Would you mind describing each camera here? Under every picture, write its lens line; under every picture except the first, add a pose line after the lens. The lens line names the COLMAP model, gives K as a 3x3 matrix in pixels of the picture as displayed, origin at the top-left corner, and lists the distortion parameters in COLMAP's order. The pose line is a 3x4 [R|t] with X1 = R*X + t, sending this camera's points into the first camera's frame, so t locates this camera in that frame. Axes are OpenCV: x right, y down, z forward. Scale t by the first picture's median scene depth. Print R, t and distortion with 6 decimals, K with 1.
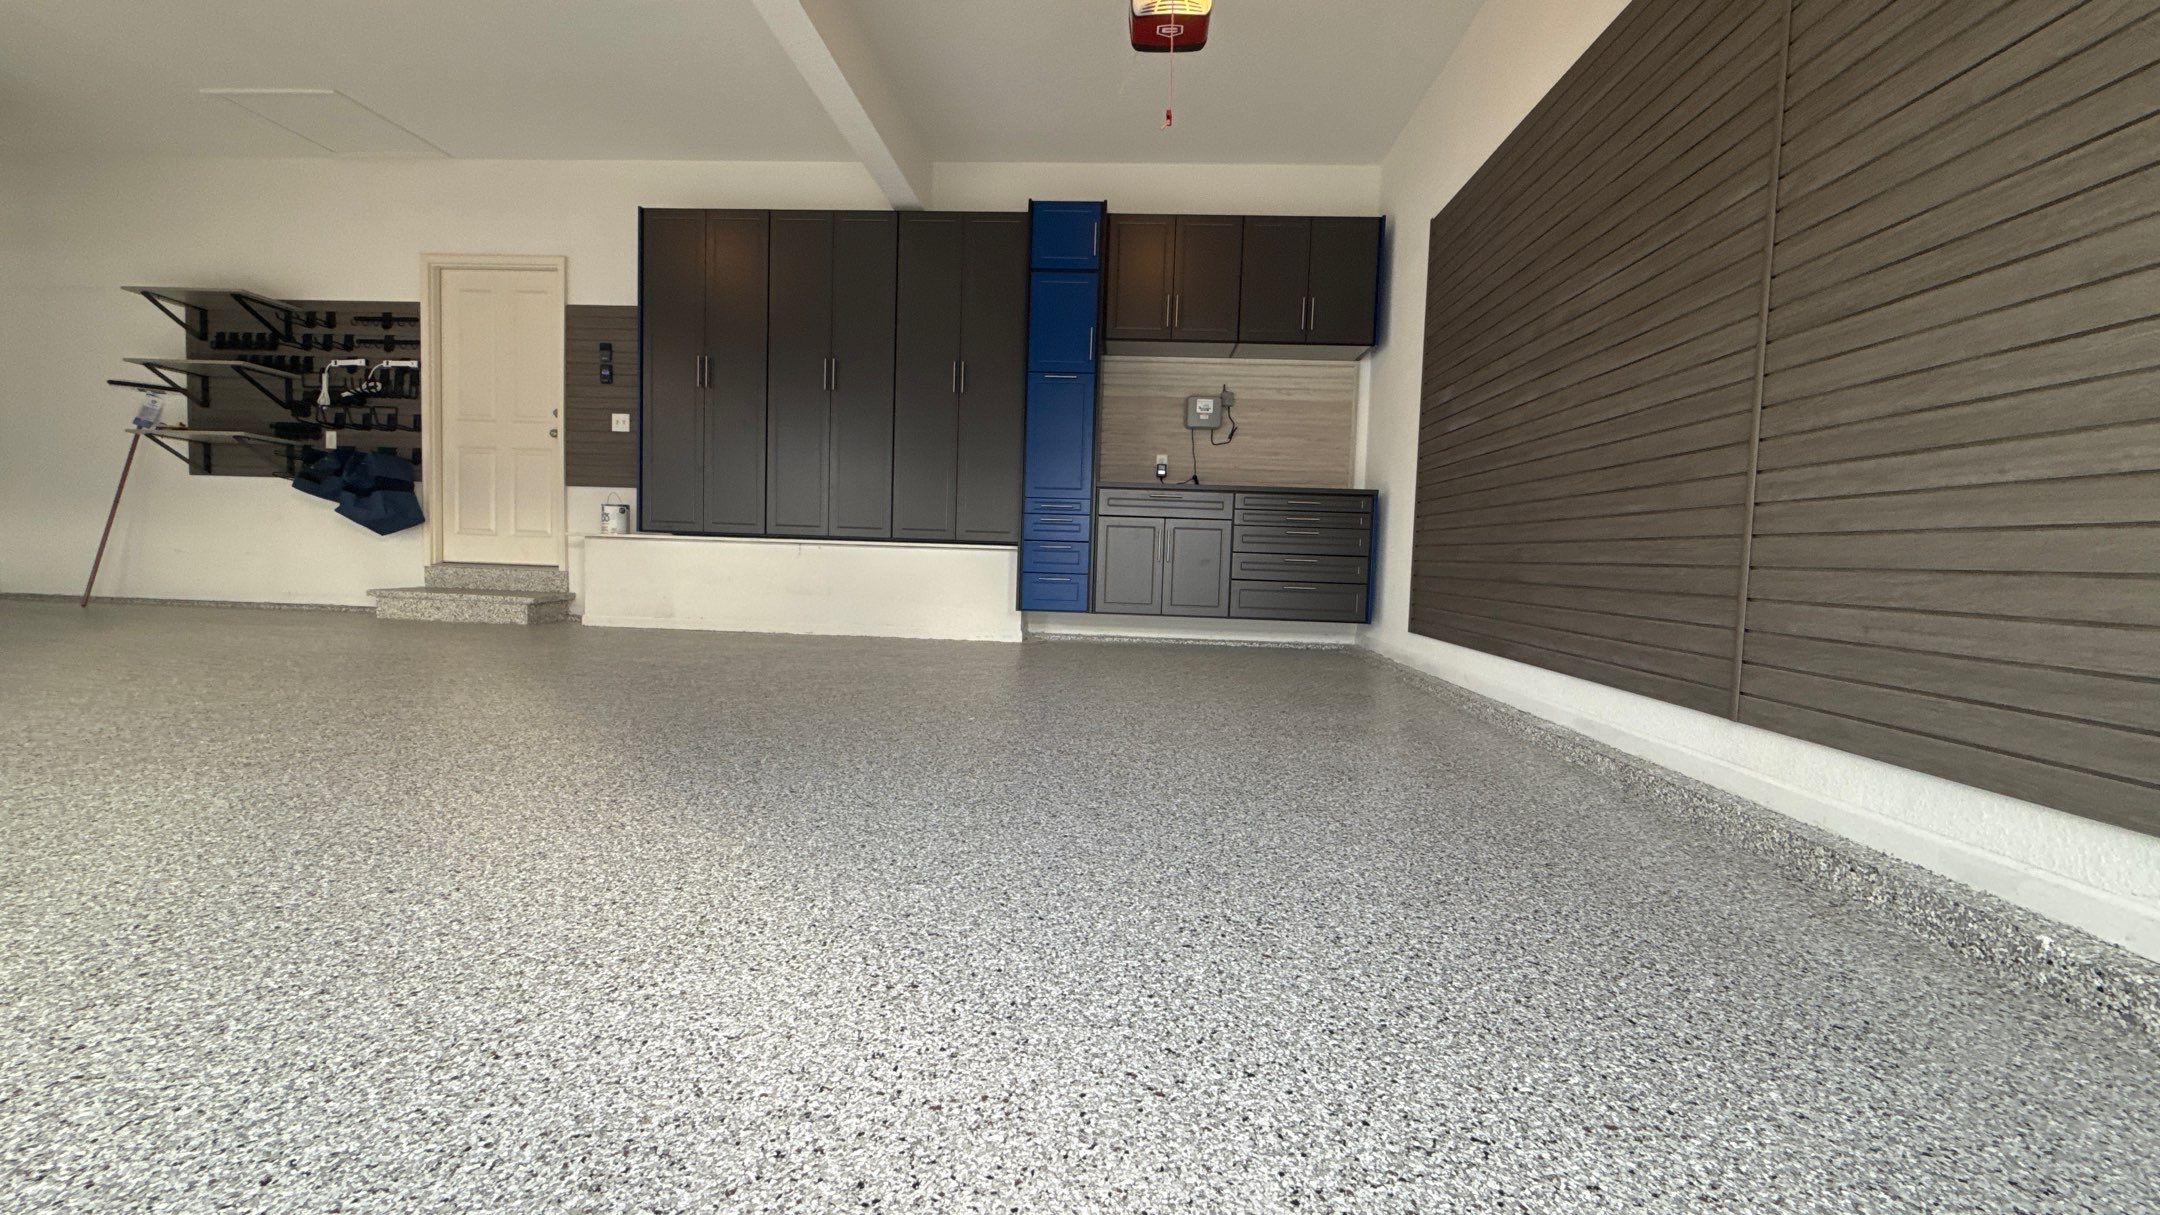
lens RADIAL K [[859.5, 0, 1084.2], [0, 859.5, 606.3], [0, 0, 1]] dist [0.001325, 0.000191]
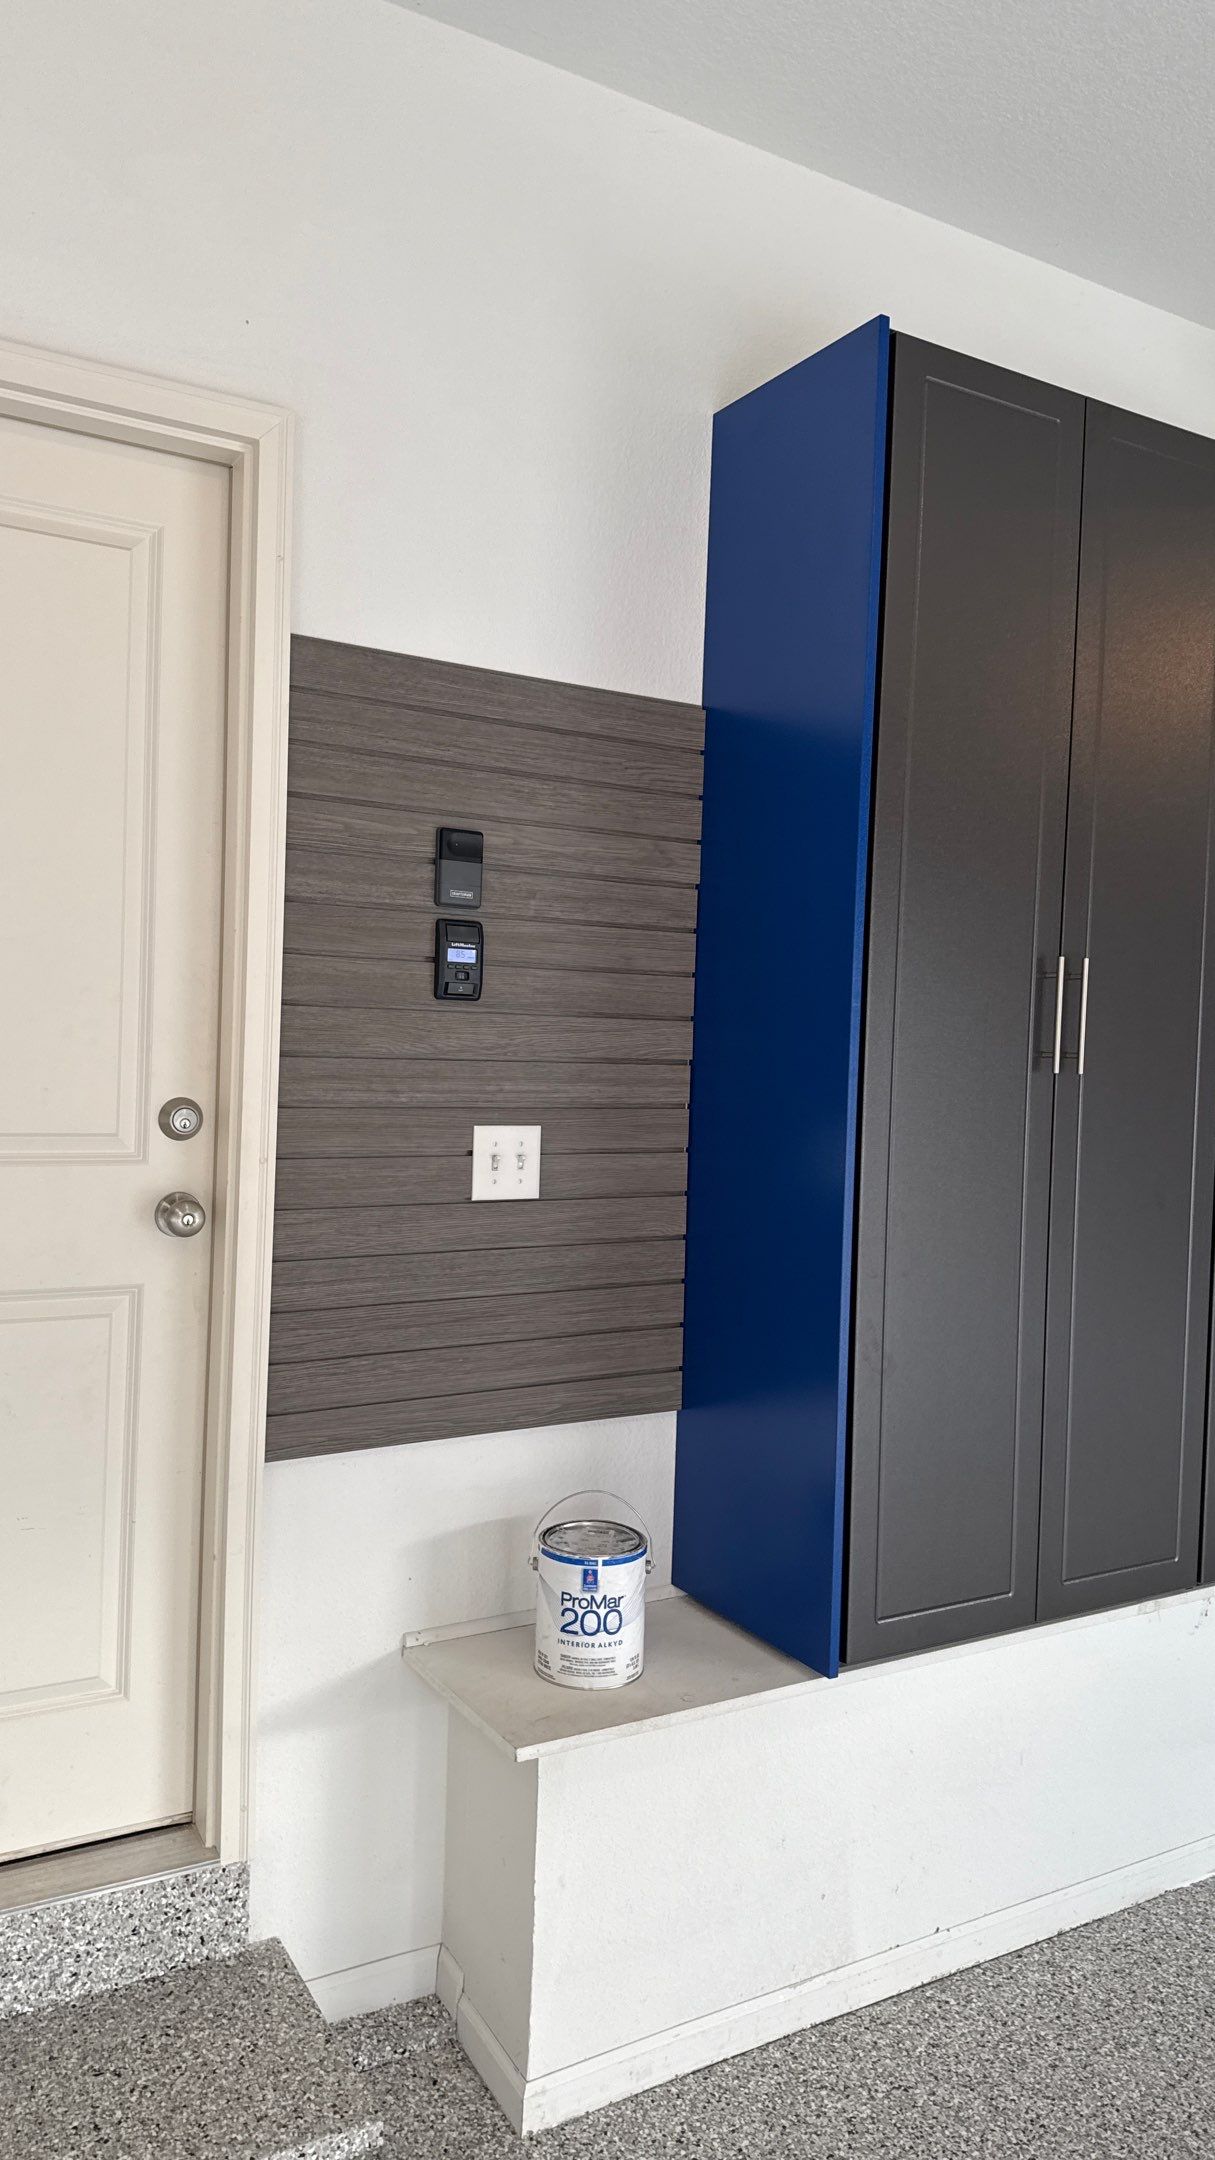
lens RADIAL K [[1510.5, 0, 604.9], [0, 1510.5, 1067.9], [0, 0, 1]] dist [0.086498, -0.109894]
pose [[0.830865, -0.017573, 0.556196, -0.909387], [0.024904, 0.999674, -0.005617, -0.287630], [-0.555916, 0.018518, 0.831032, 0.772411]]
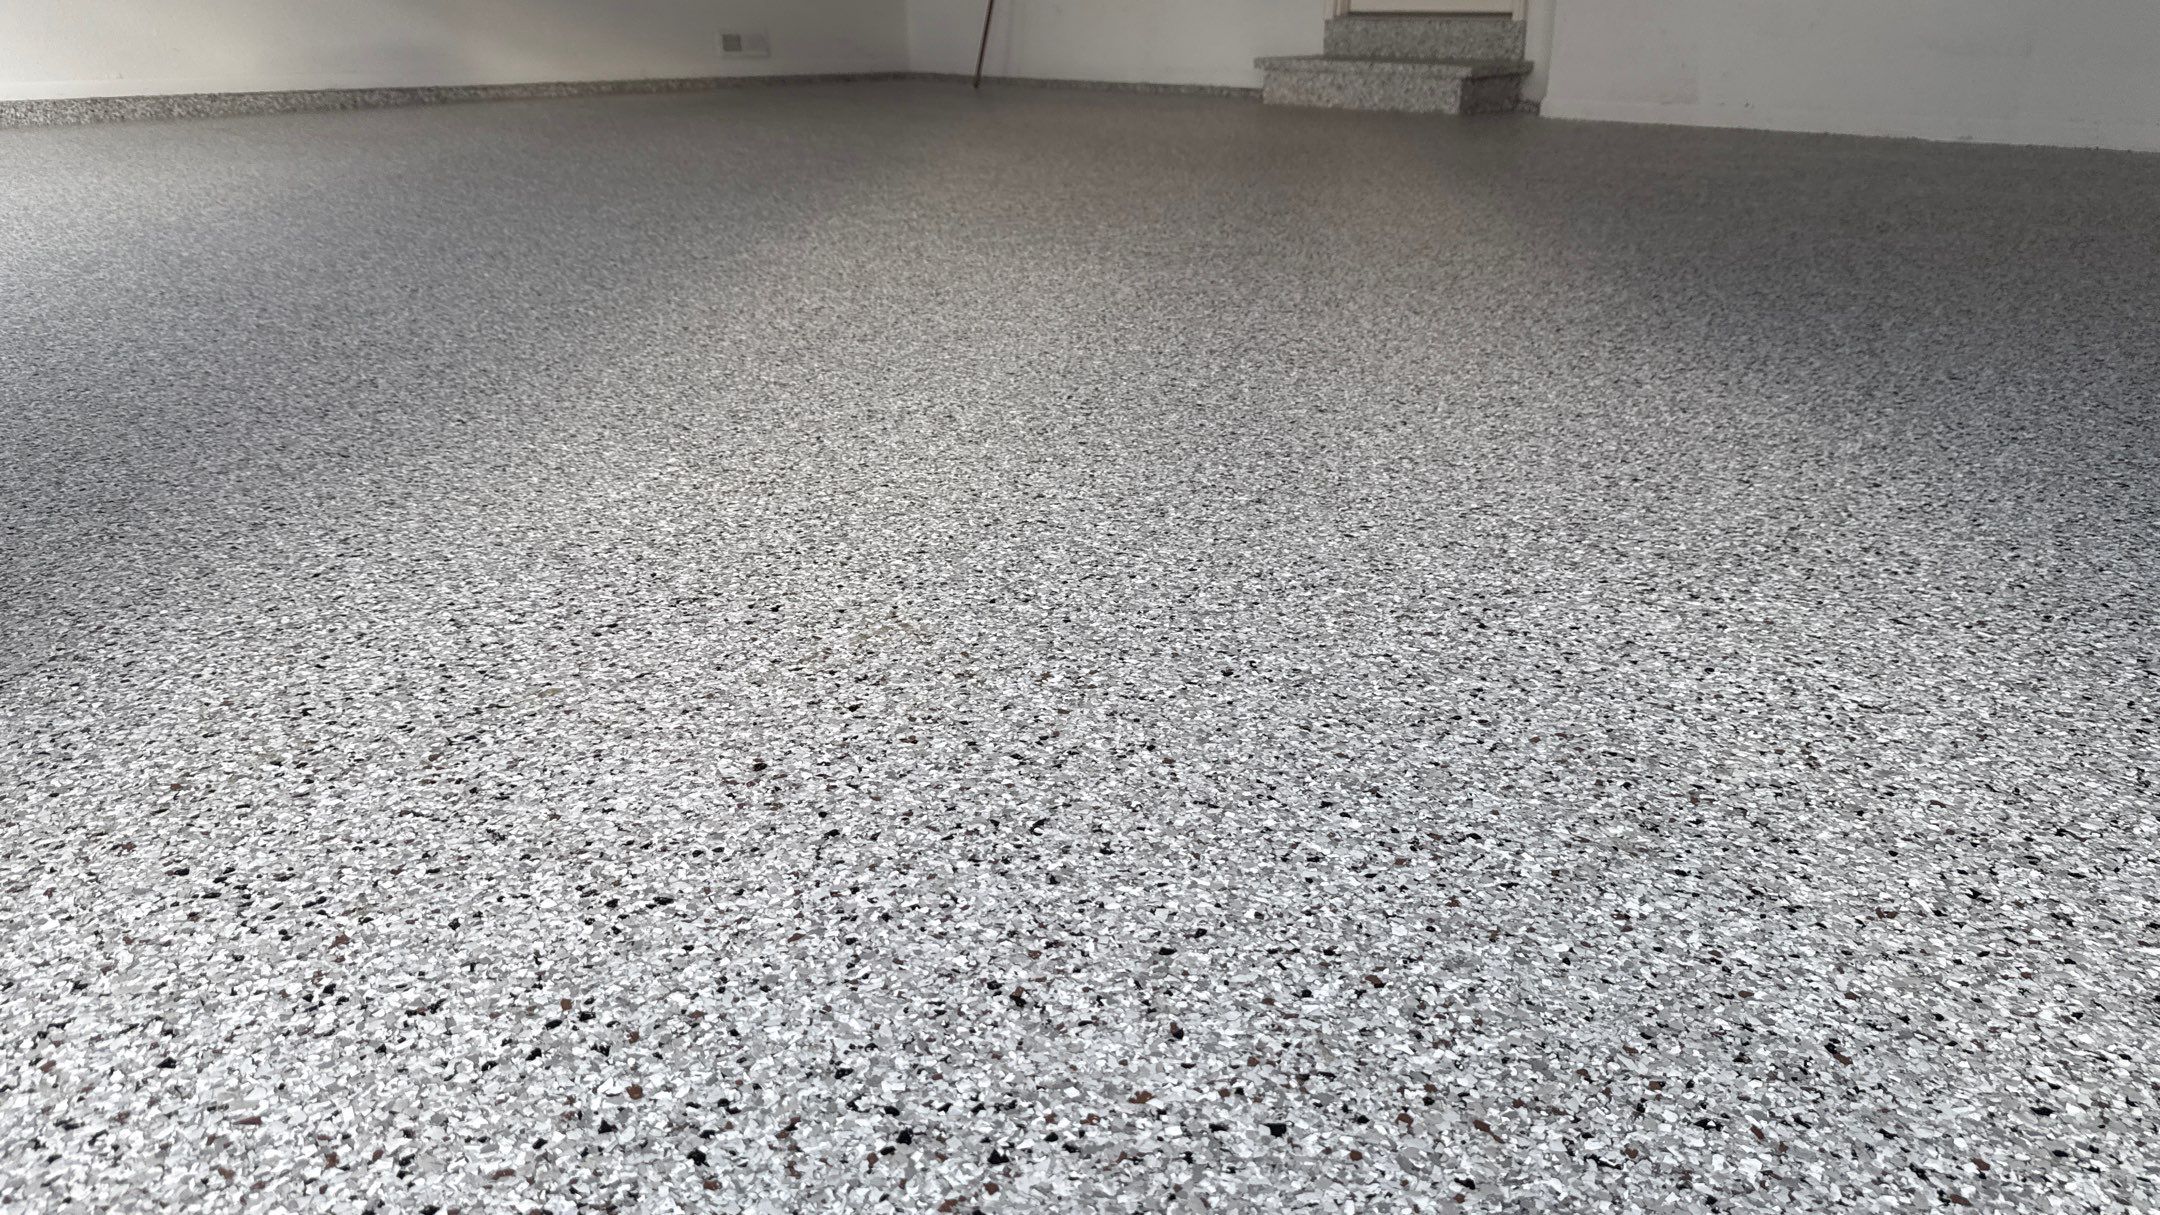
lens RADIAL K [[1521.3, 0, 1060.3], [0, 1521.3, 626.4], [0, 0, 1]] dist [0.070099, -0.096251]
pose [[0.697294, 0.236077, -0.676793, -0.028111], [-0.020238, 0.950314, 0.310635, 0.038290], [0.716499, -0.202907, 0.667426, 0.002250]]
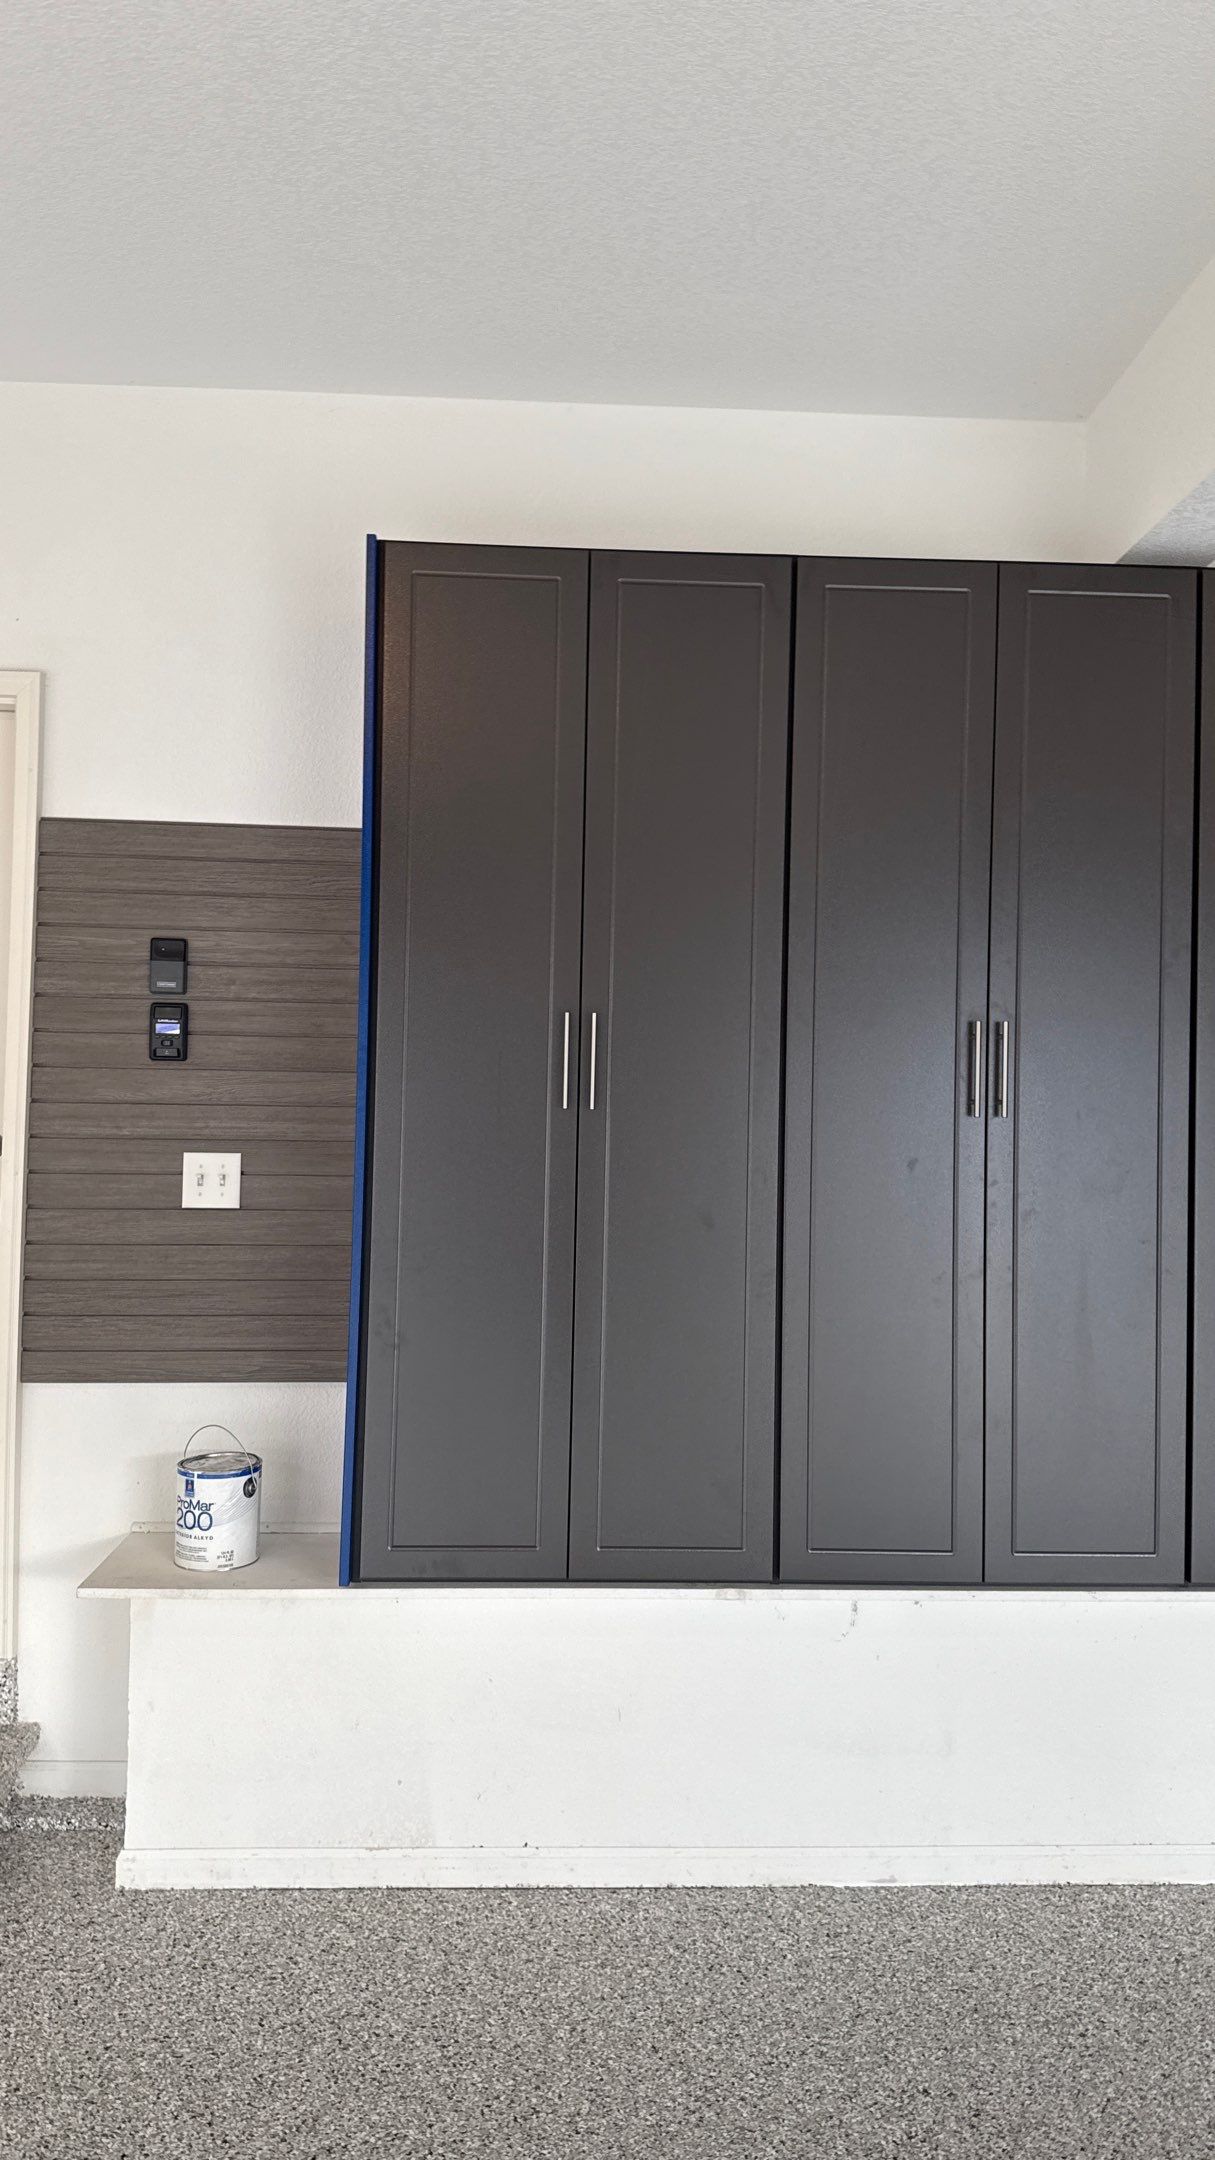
lens RADIAL K [[1521.3, 0, 642.1], [0, 1521.3, 1058.4], [0, 0, 1]] dist [0.070099, -0.096251]
pose [[0.994835, -0.012068, 0.100784, -0.529345], [0.020138, 0.996636, -0.079448, -0.255644], [-0.099486, 0.081067, 0.991731, 0.502742]]
